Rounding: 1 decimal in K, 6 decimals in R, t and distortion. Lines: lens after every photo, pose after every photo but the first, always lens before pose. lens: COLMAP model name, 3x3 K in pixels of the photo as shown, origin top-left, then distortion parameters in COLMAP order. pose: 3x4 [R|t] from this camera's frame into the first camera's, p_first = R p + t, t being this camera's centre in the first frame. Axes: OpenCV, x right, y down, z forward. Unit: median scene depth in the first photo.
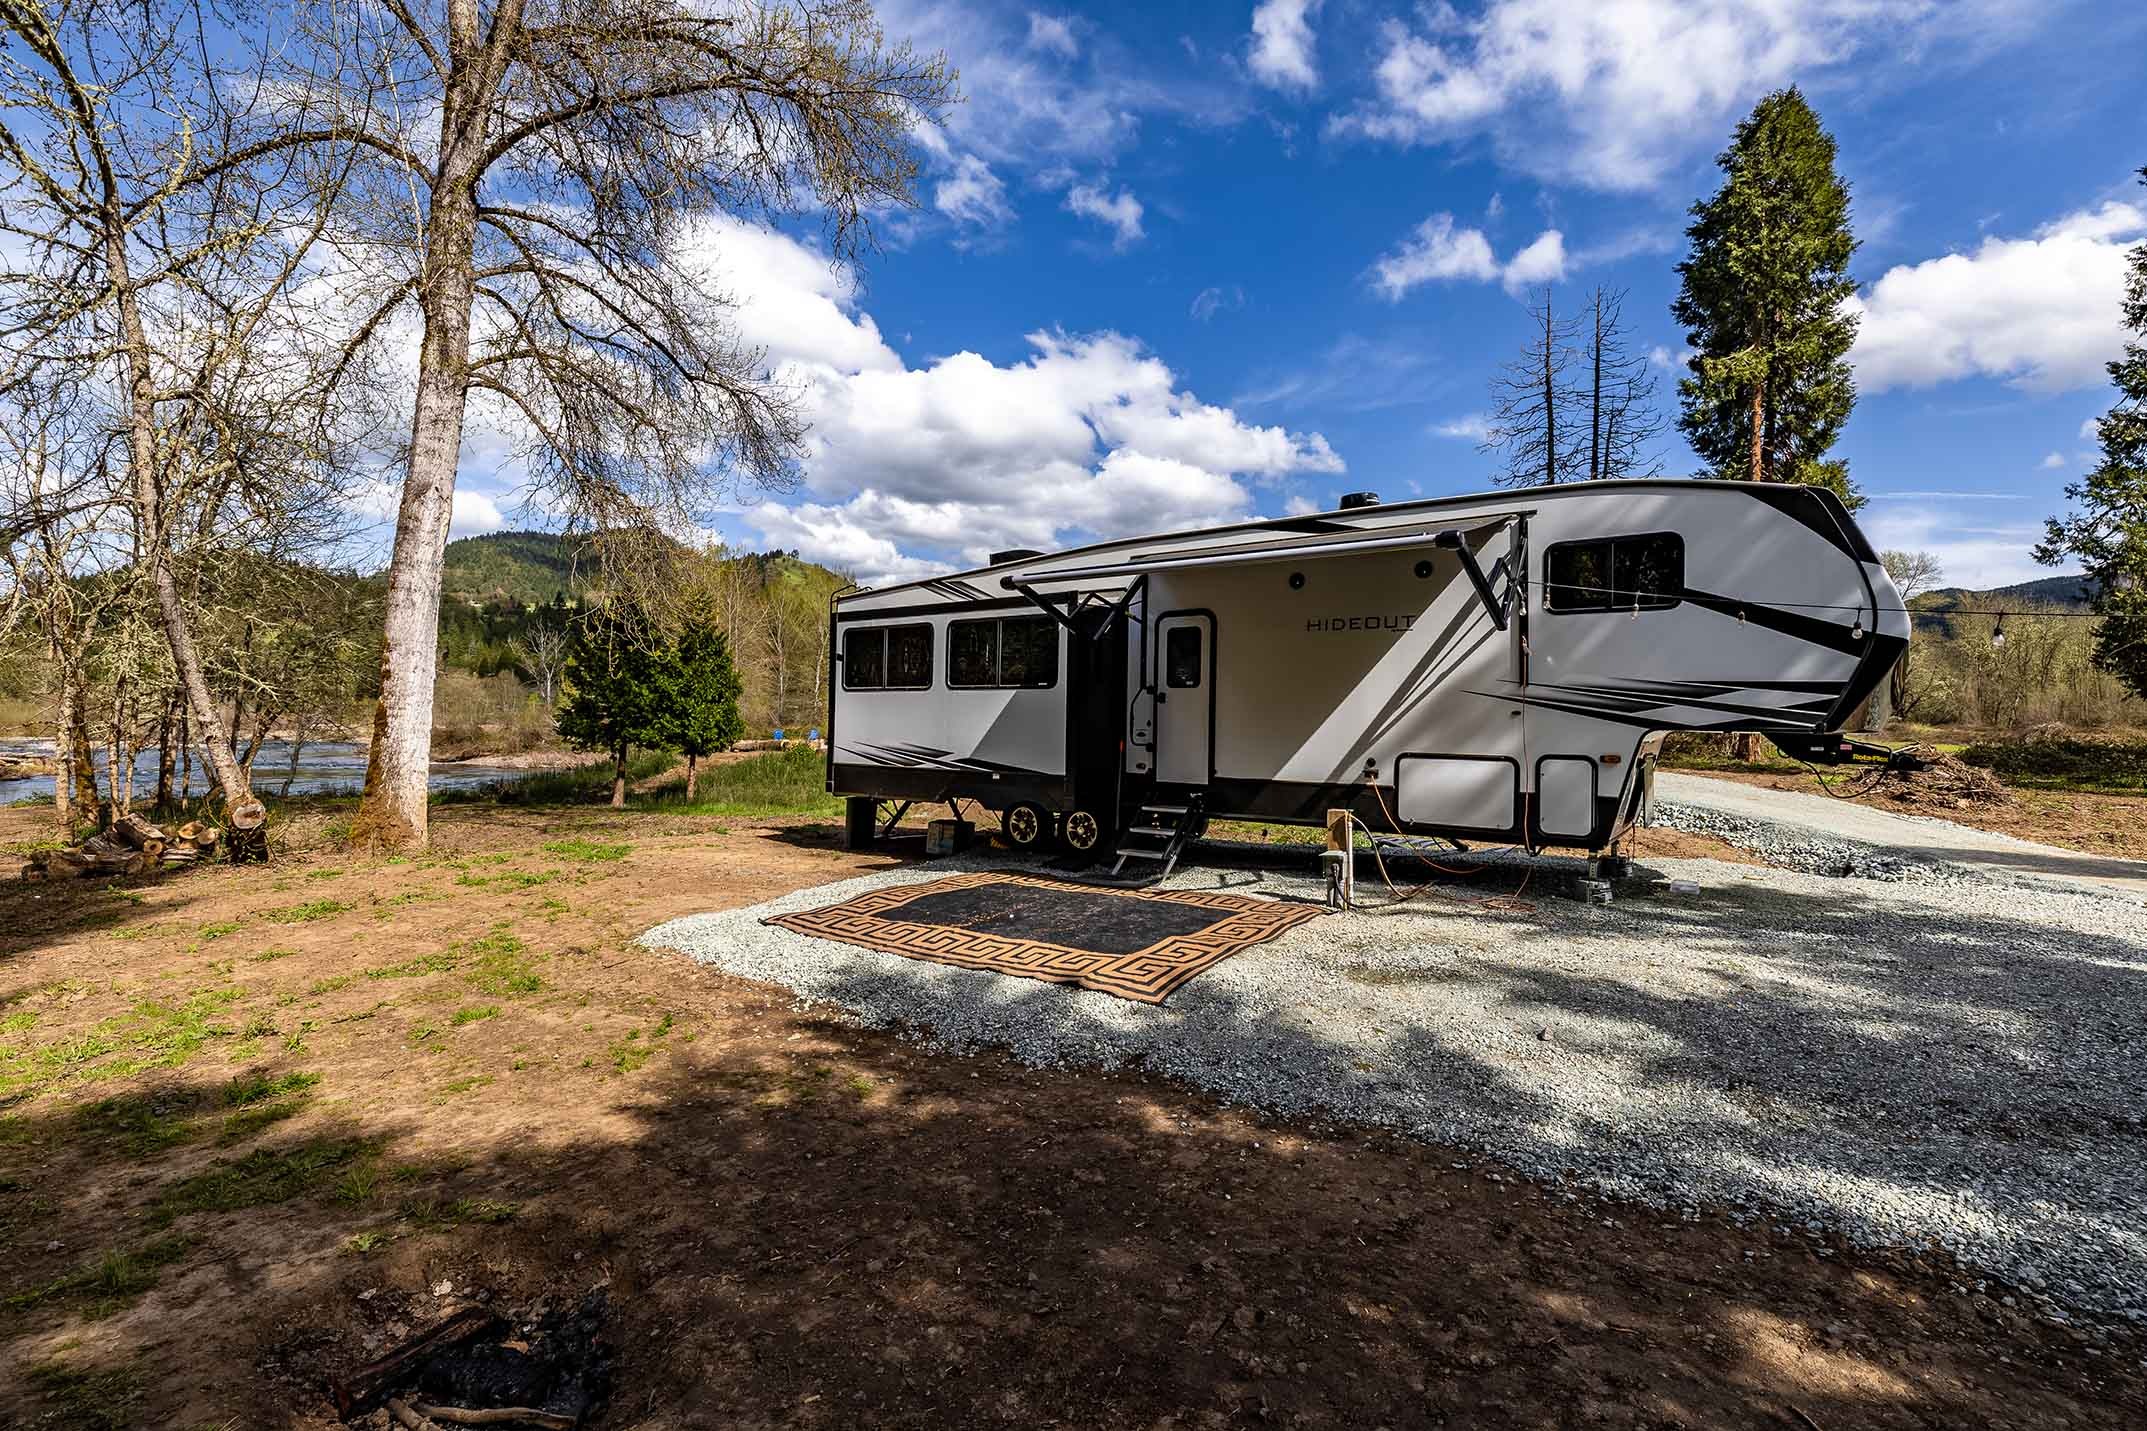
lens RADIAL K [[910.1, 0, 1067.1], [0, 910.1, 708.1], [0, 0, 1]] dist [0.000125, 0.000314]
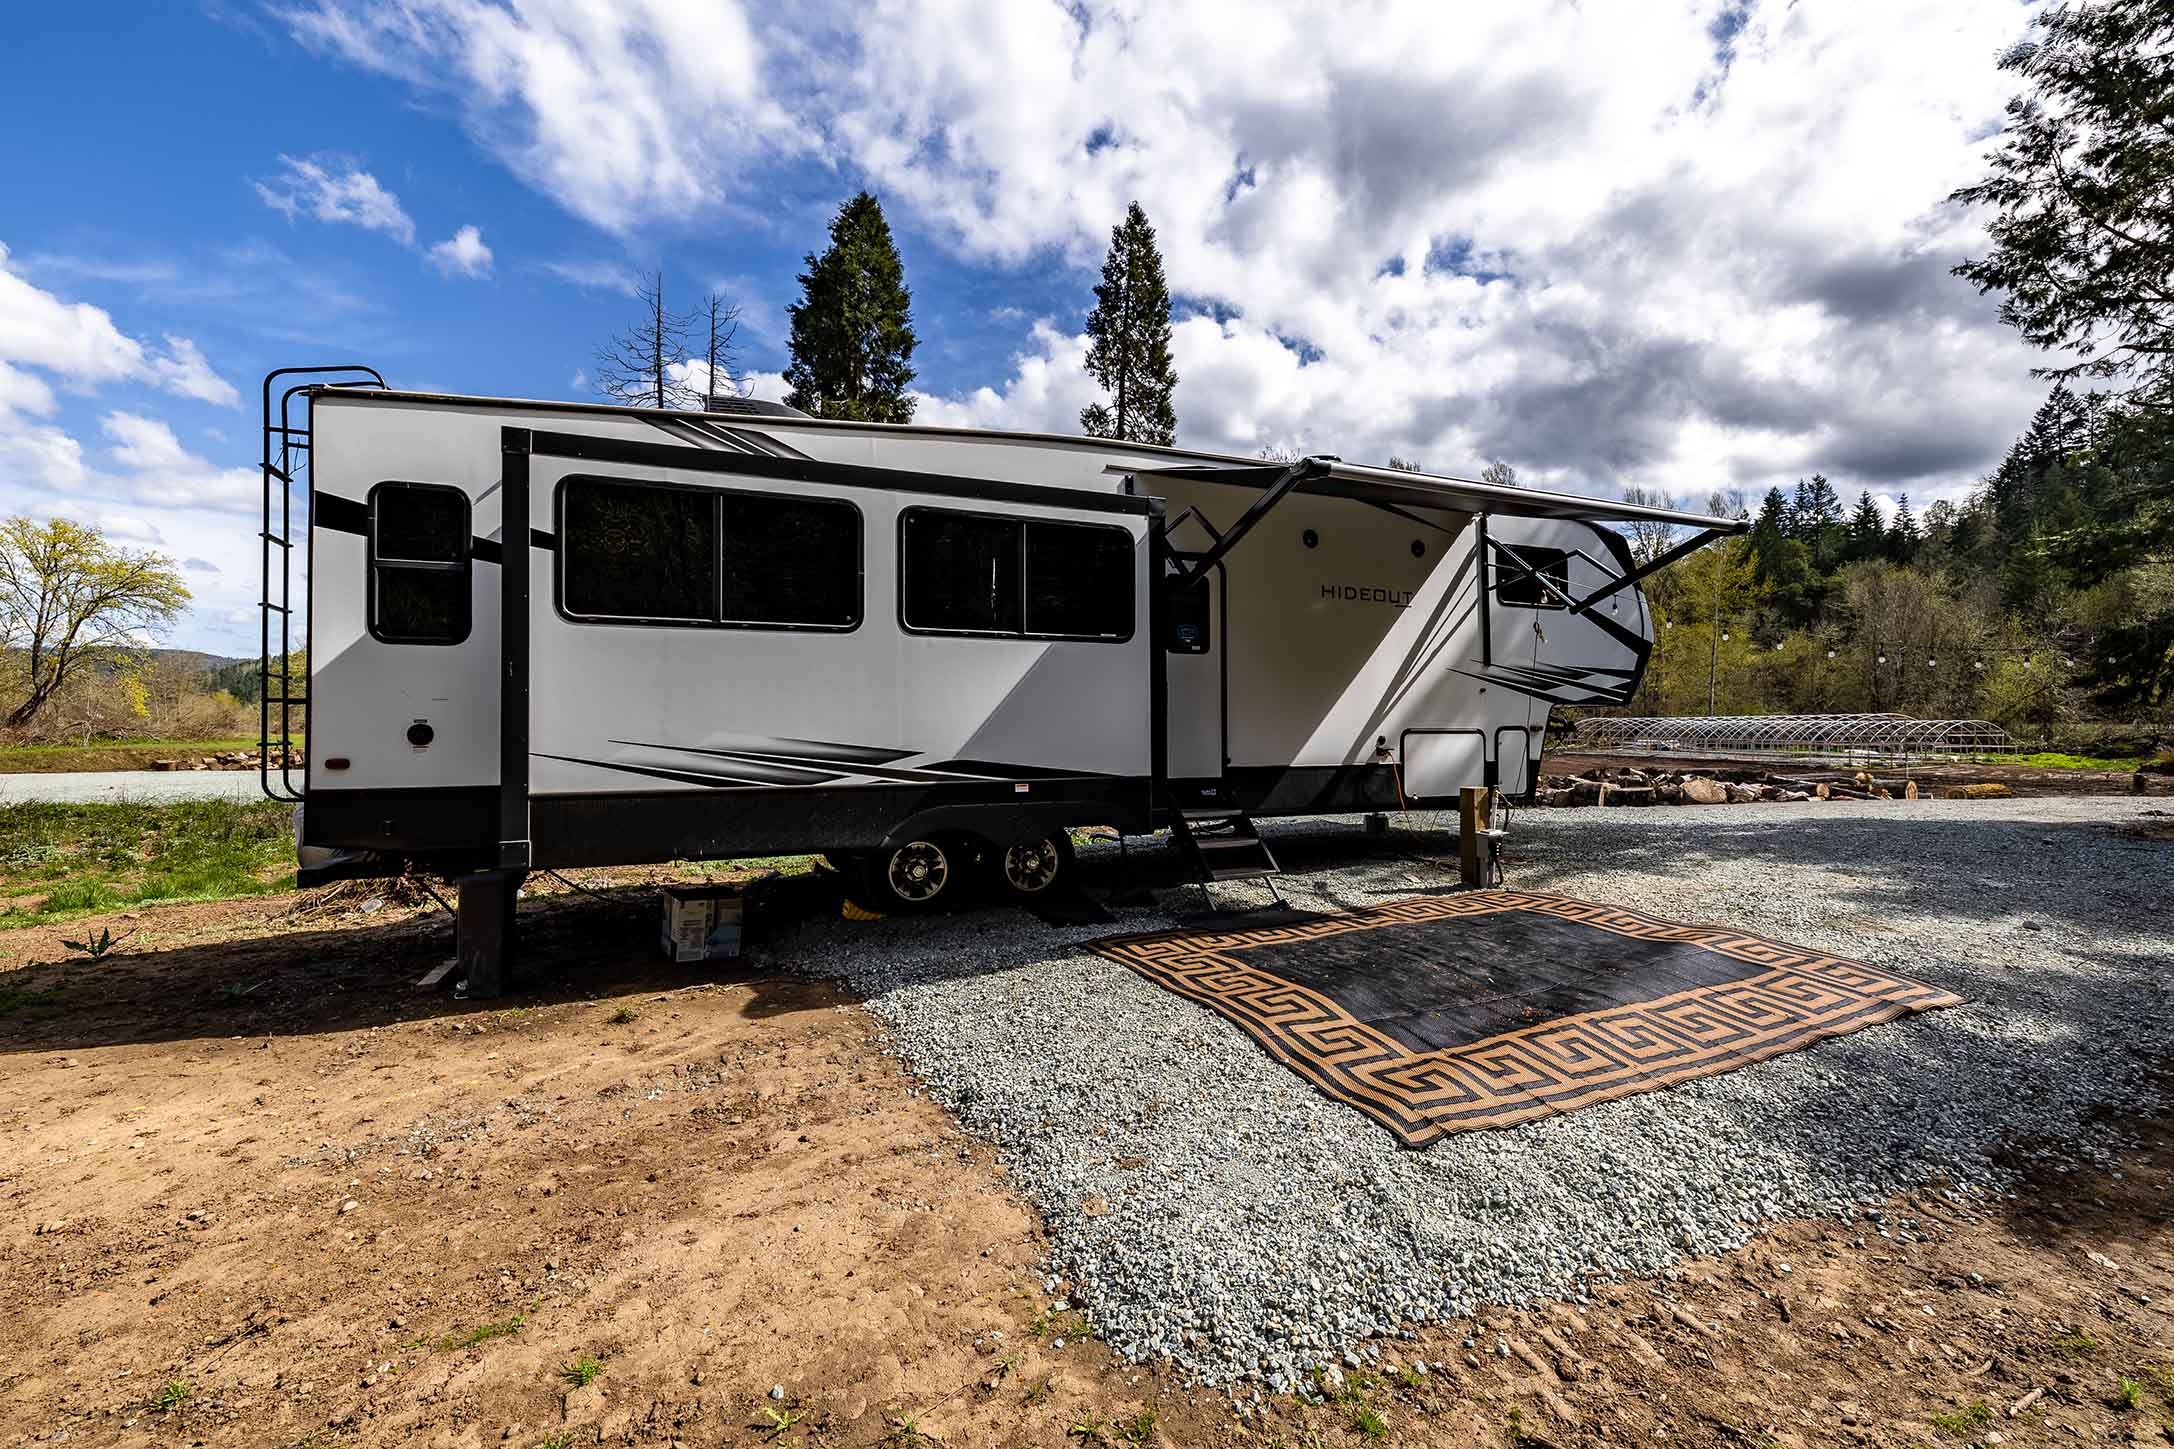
lens RADIAL K [[921.6, 0, 1080.5], [0, 921.6, 717.0], [0, 0, 1]] dist [0.000125, 0.000314]
pose [[0.503818, -0.004628, 0.863797, -0.653268], [-0.003608, 0.999966, 0.007461, 0.028194], [-0.863802, -0.006876, 0.503784, 0.762409]]
